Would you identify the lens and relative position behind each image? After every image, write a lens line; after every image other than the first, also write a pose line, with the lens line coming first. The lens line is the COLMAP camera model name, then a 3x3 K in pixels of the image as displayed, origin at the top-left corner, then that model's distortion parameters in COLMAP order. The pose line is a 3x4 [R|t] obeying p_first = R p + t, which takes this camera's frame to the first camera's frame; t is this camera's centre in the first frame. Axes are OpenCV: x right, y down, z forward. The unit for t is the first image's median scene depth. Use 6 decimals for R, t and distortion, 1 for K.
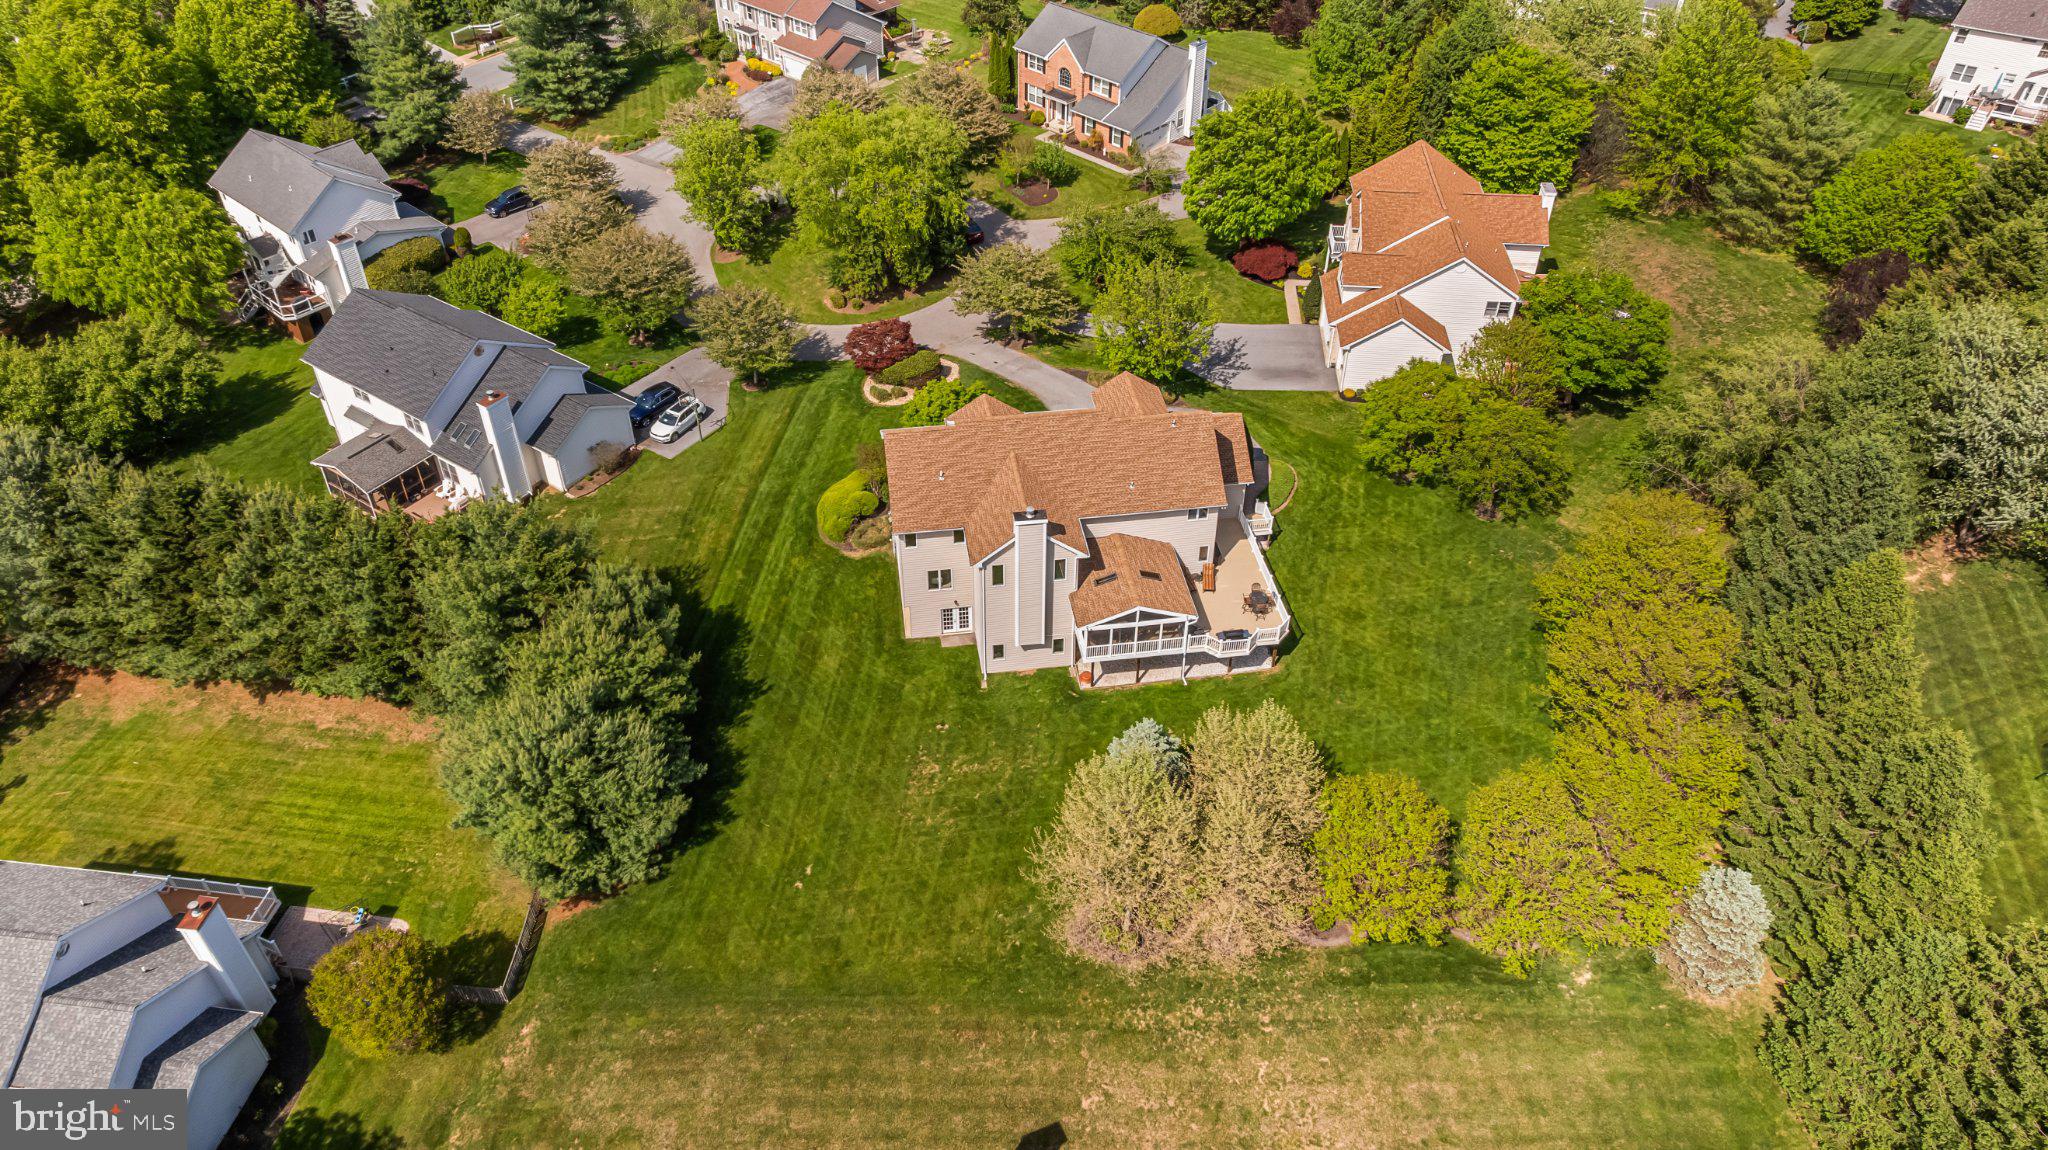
lens RADIAL K [[1441.5, 0, 1032.1], [0, 1441.5, 566.4], [0, 0, 1]] dist [-0.028713, -0.002144]
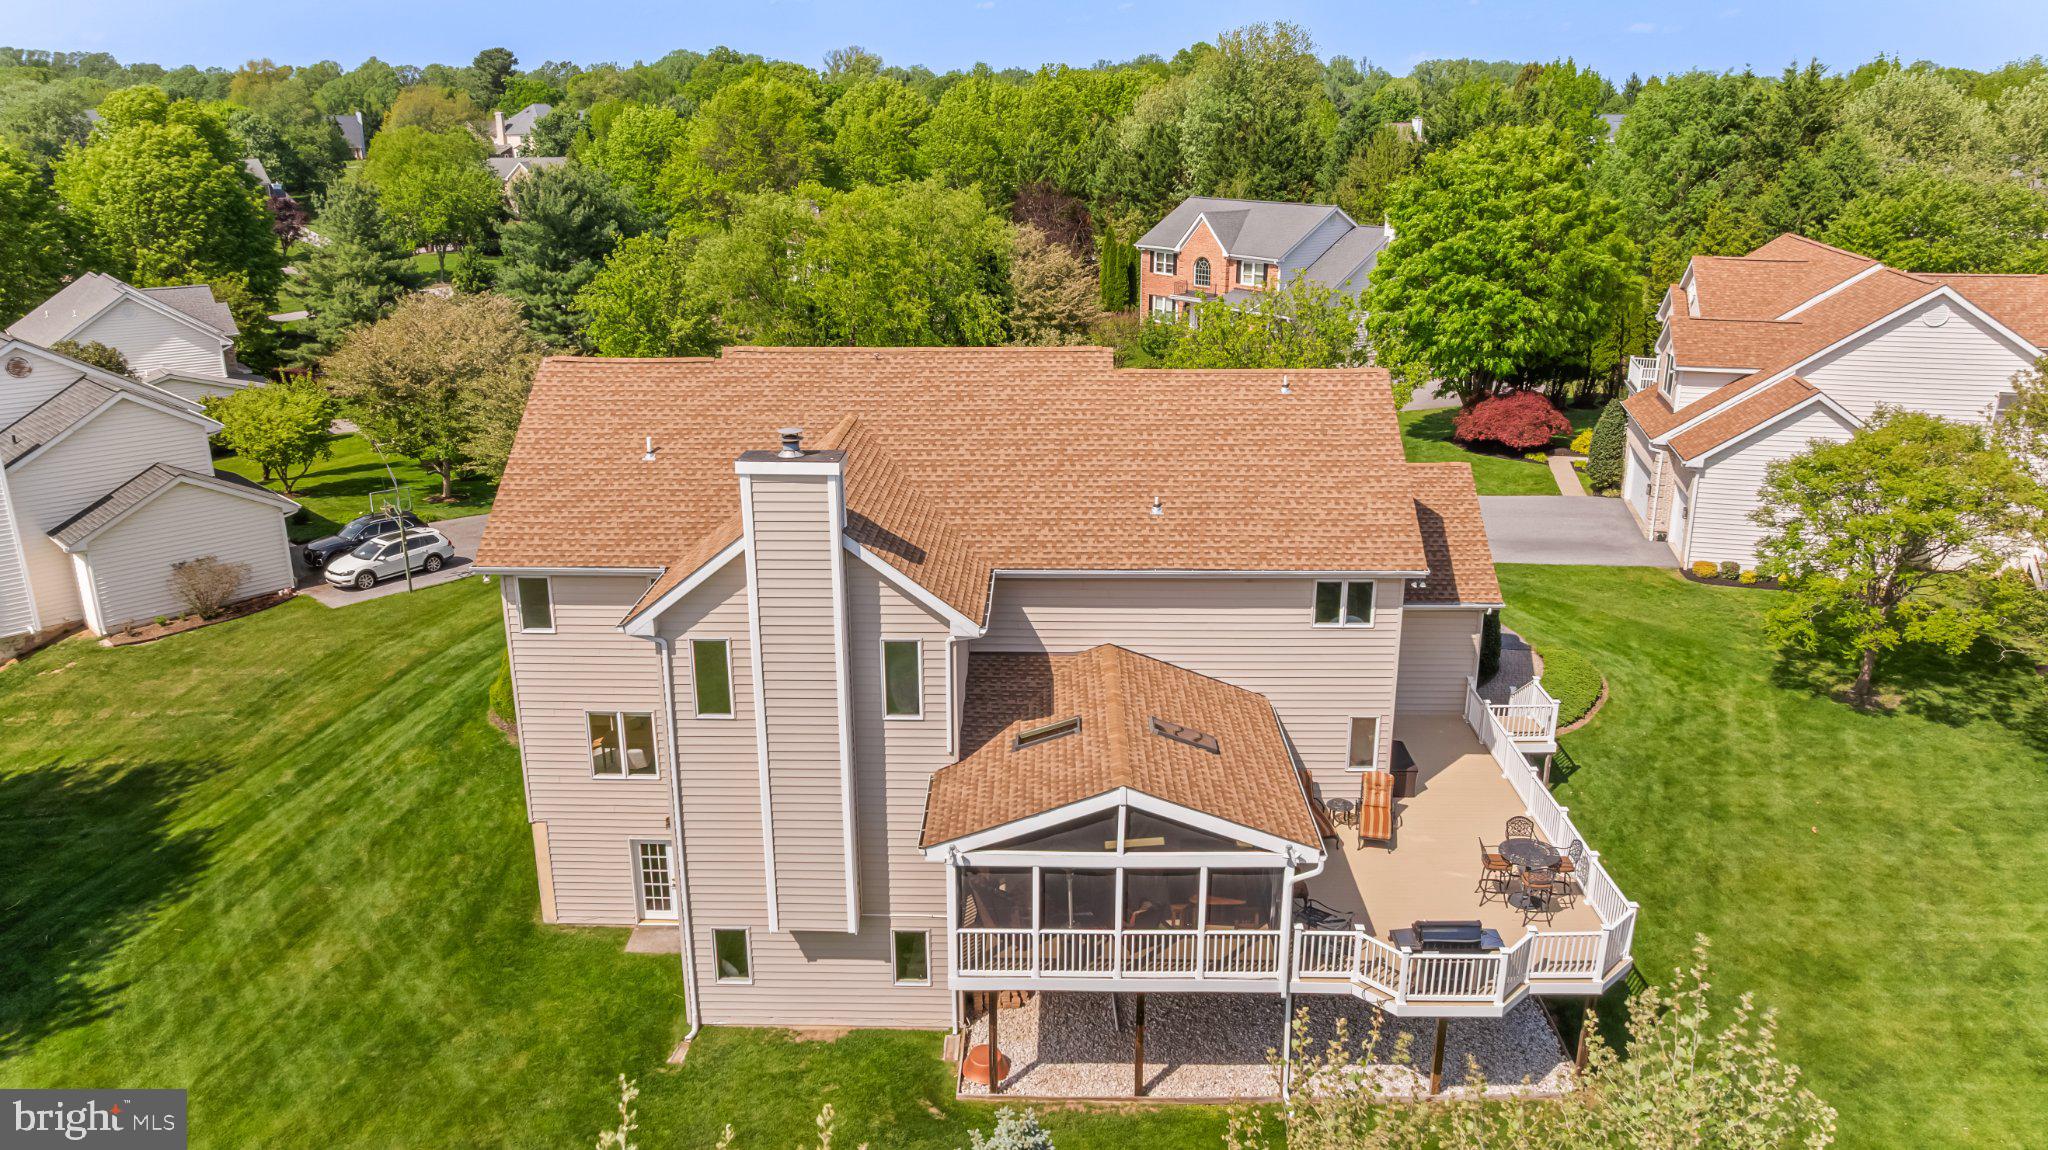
lens RADIAL K [[1441.5, 0, 1032.1], [0, 1441.5, 566.4], [0, 0, 1]] dist [-0.028713, -0.002144]
pose [[0.986145, 0.045171, -0.159618, 0.093202], [-0.102519, 0.922419, -0.372335, 0.091028], [0.130415, 0.383540, 0.914270, 0.648646]]
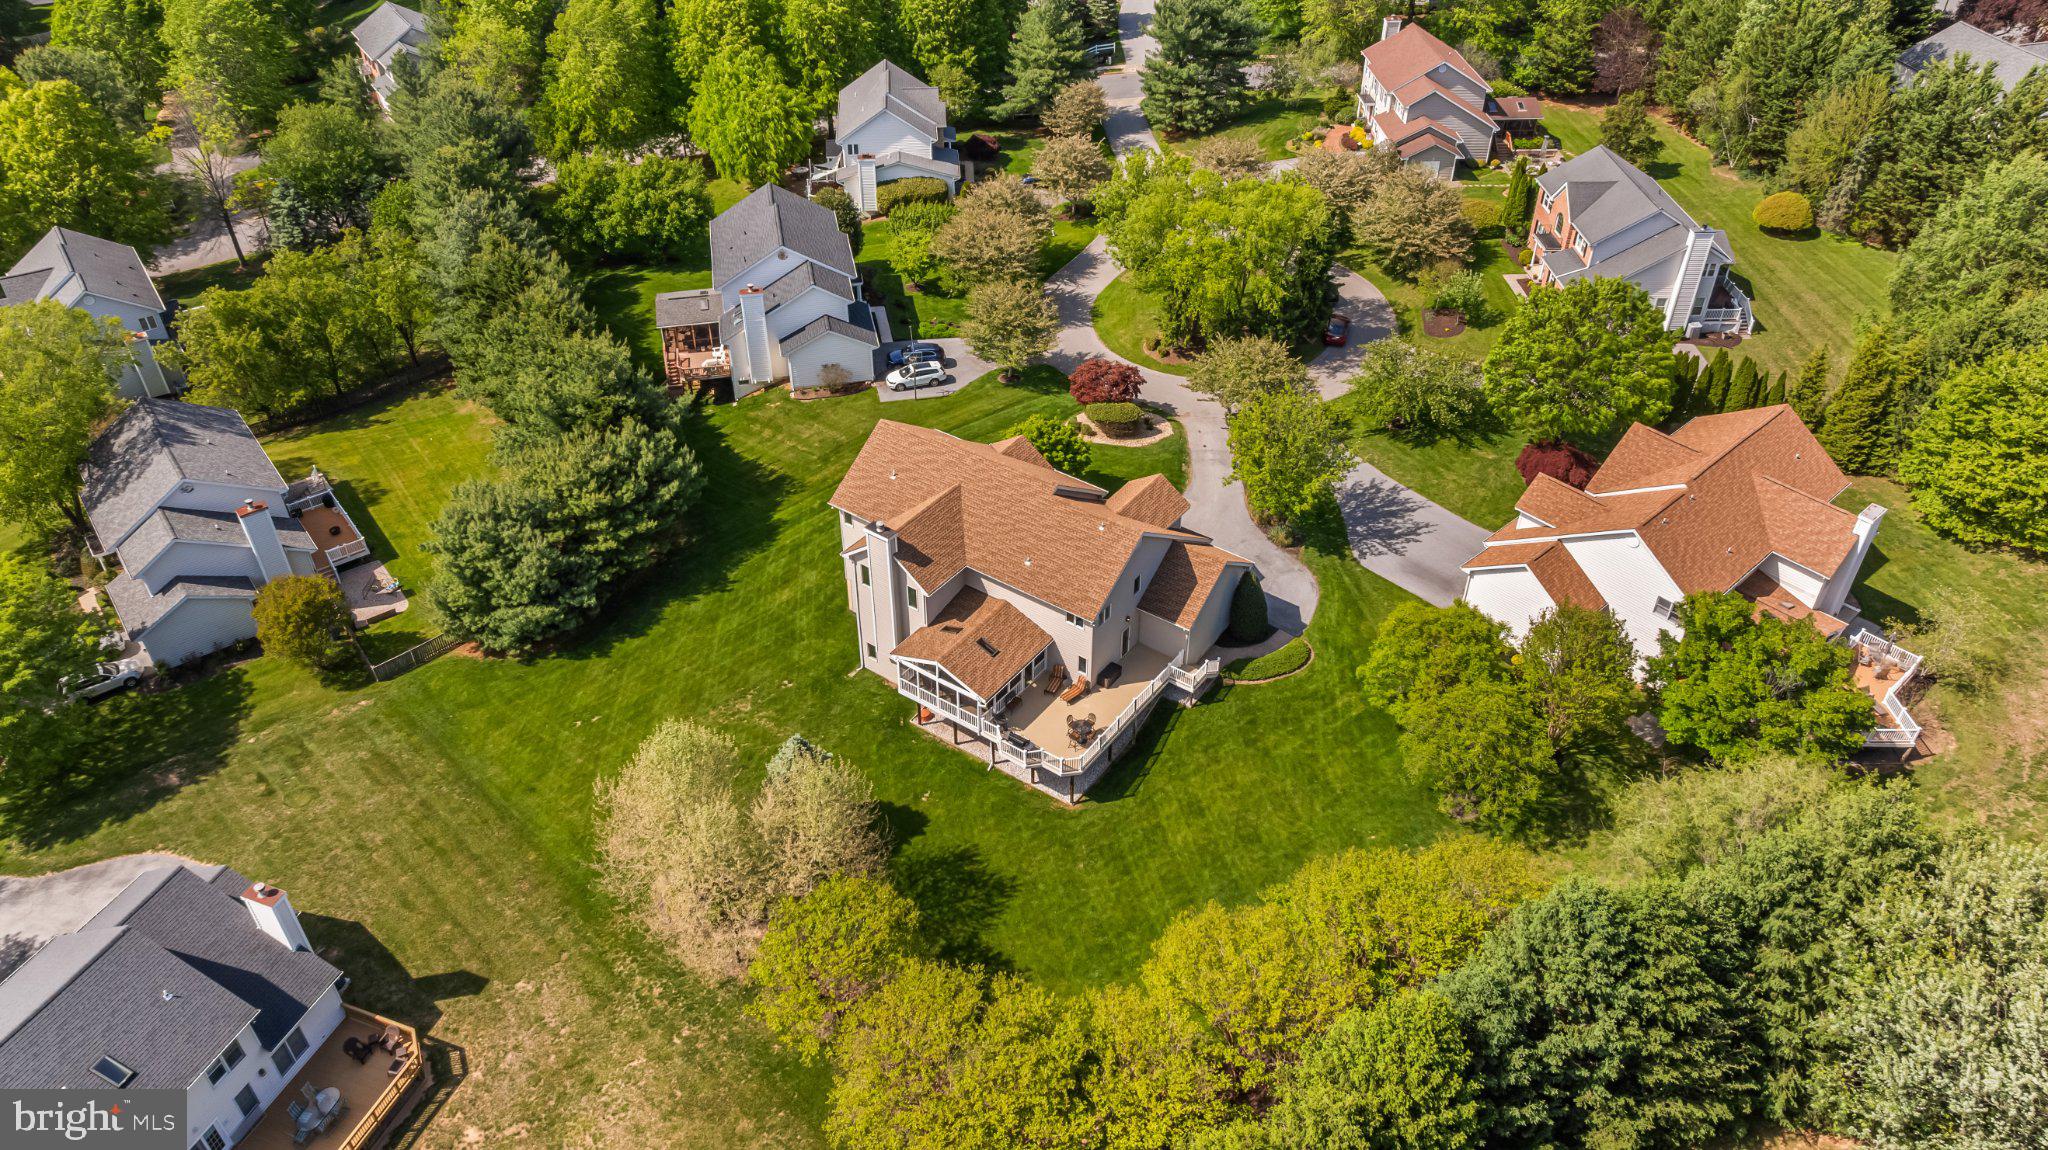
lens RADIAL K [[1441.5, 0, 1032.1], [0, 1441.5, 566.4], [0, 0, 1]] dist [-0.028713, -0.002144]
pose [[0.719194, 0.422618, -0.551501, 0.592532], [-0.444822, 0.889815, 0.101793, -0.149008], [0.533754, 0.172112, 0.827940, 0.182230]]
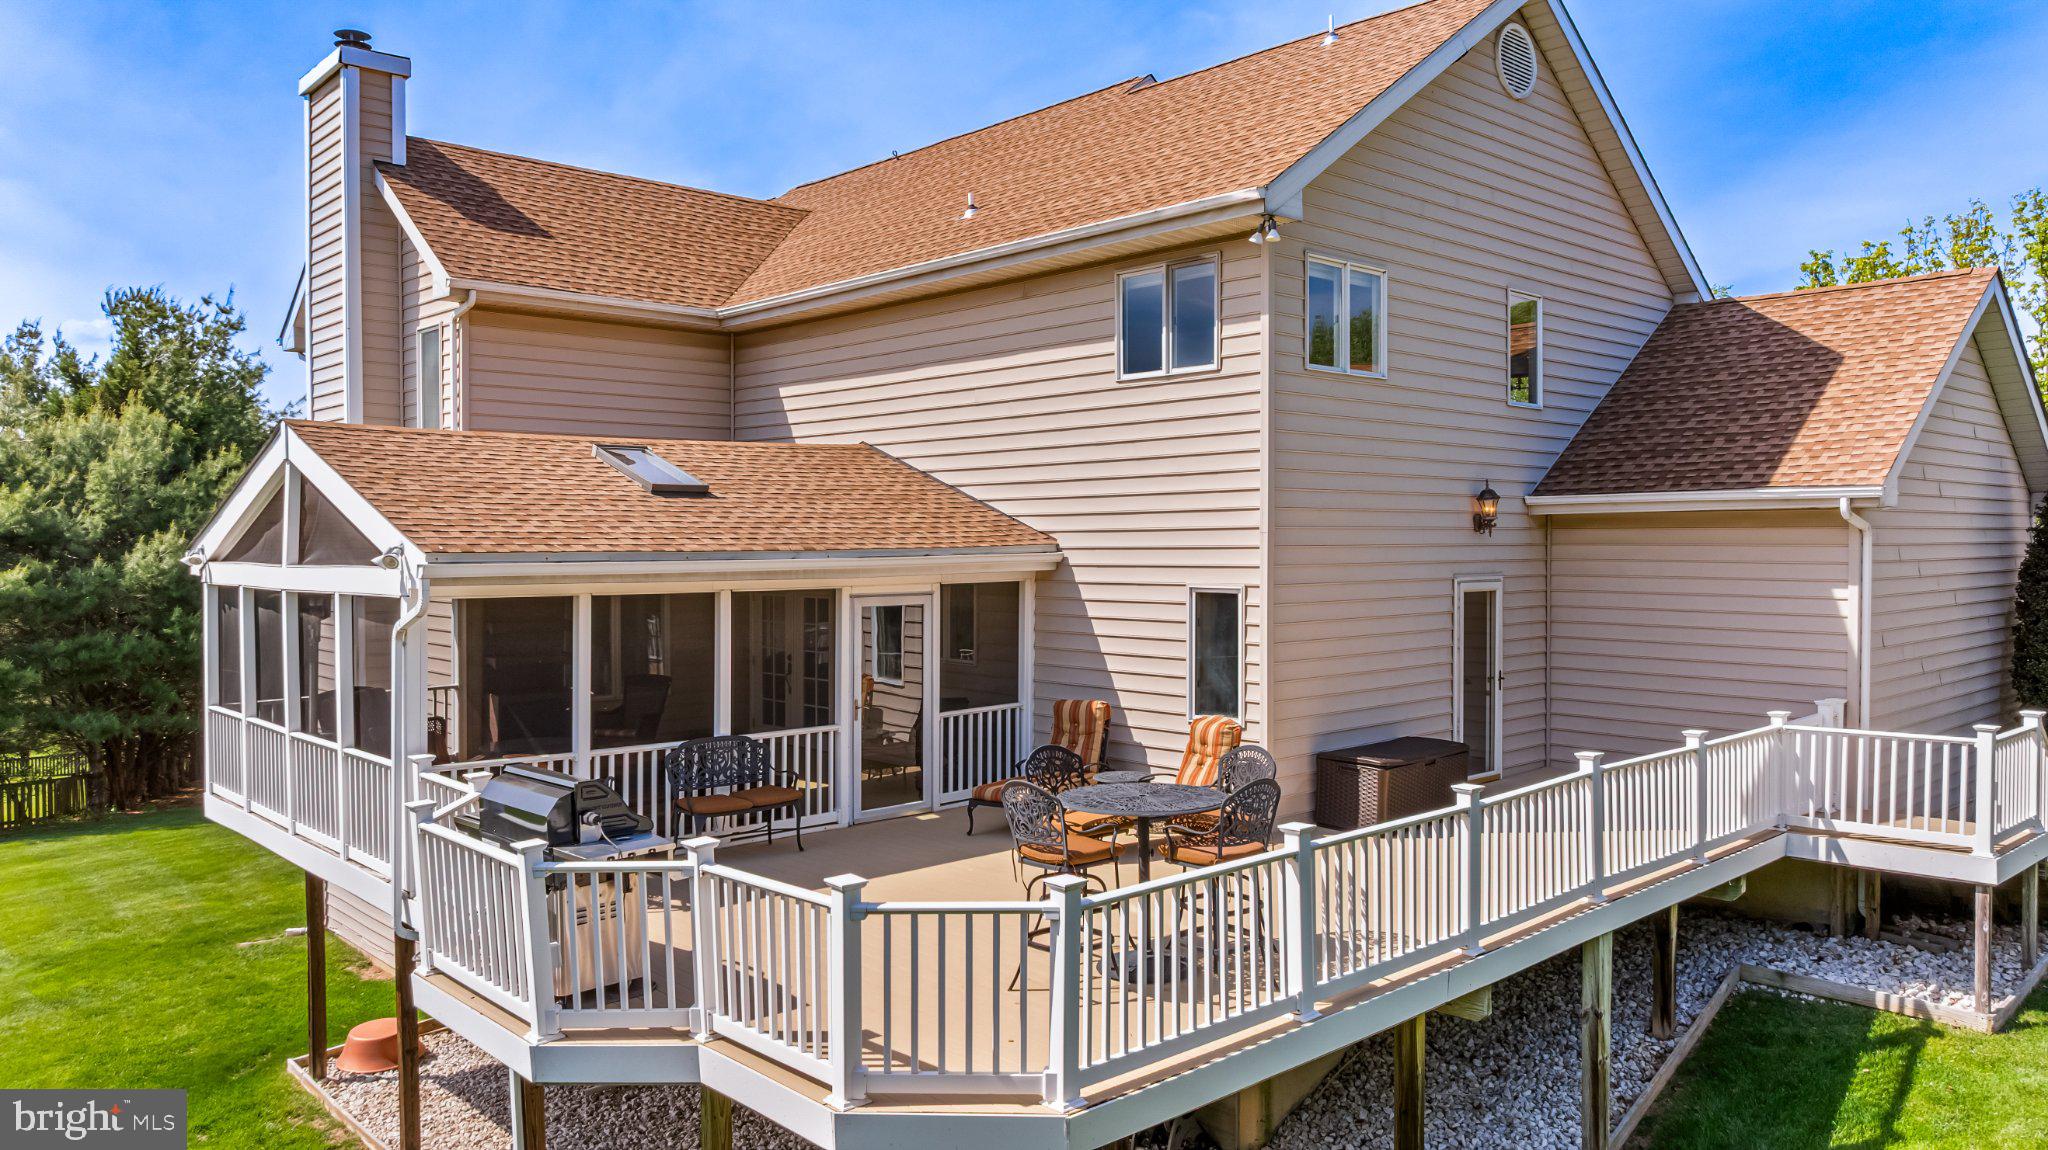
lens RADIAL K [[1441.5, 0, 1032.1], [0, 1441.5, 566.4], [0, 0, 1]] dist [-0.028713, -0.002144]
pose [[0.562510, 0.009896, -0.826731, 0.234775], [-0.528527, 0.773247, -0.350355, 0.048169], [0.635800, 0.634028, 0.440189, 0.912369]]
